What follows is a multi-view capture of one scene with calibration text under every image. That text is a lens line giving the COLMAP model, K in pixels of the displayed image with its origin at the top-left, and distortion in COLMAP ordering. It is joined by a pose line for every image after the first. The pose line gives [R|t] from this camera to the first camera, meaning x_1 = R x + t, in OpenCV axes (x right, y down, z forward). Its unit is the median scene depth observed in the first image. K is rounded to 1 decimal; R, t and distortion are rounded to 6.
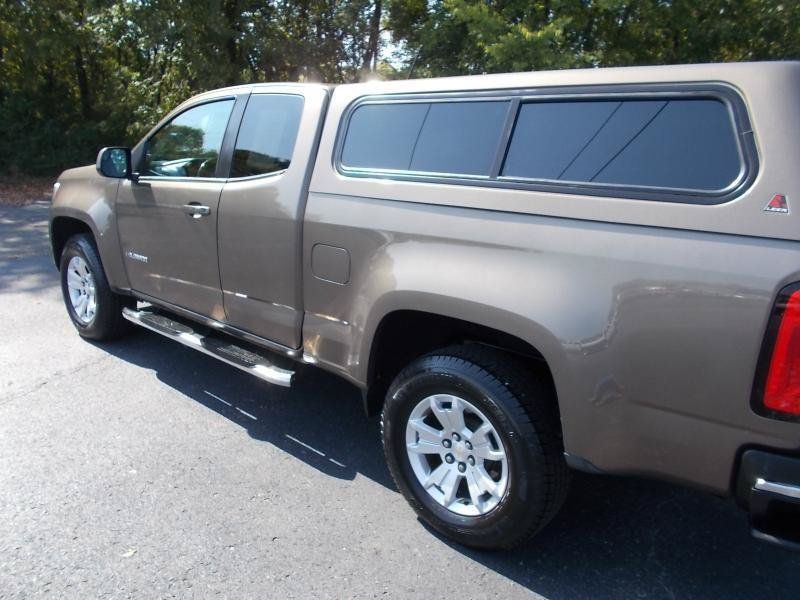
lens RADIAL K [[611.1, 0, 400.0], [0, 611.1, 300.0], [0, 0, 1]] dist [0.009625, -0.020172]
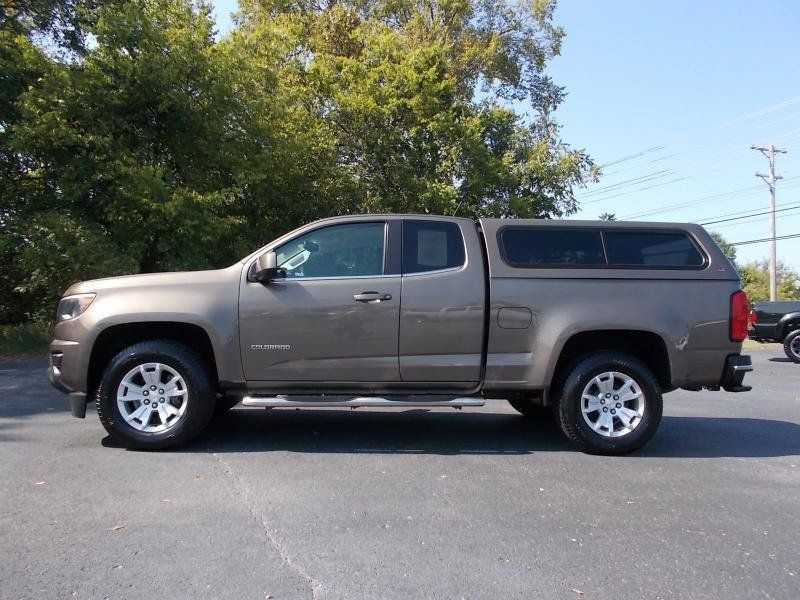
lens RADIAL K [[611.1, 0, 400.0], [0, 611.1, 300.0], [0, 0, 1]] dist [0.009625, -0.020172]
pose [[0.695227, -0.001778, 0.718788, -1.562654], [0.189866, 0.964934, -0.181256, 0.140176], [-0.693260, 0.262487, 0.671186, 0.074422]]
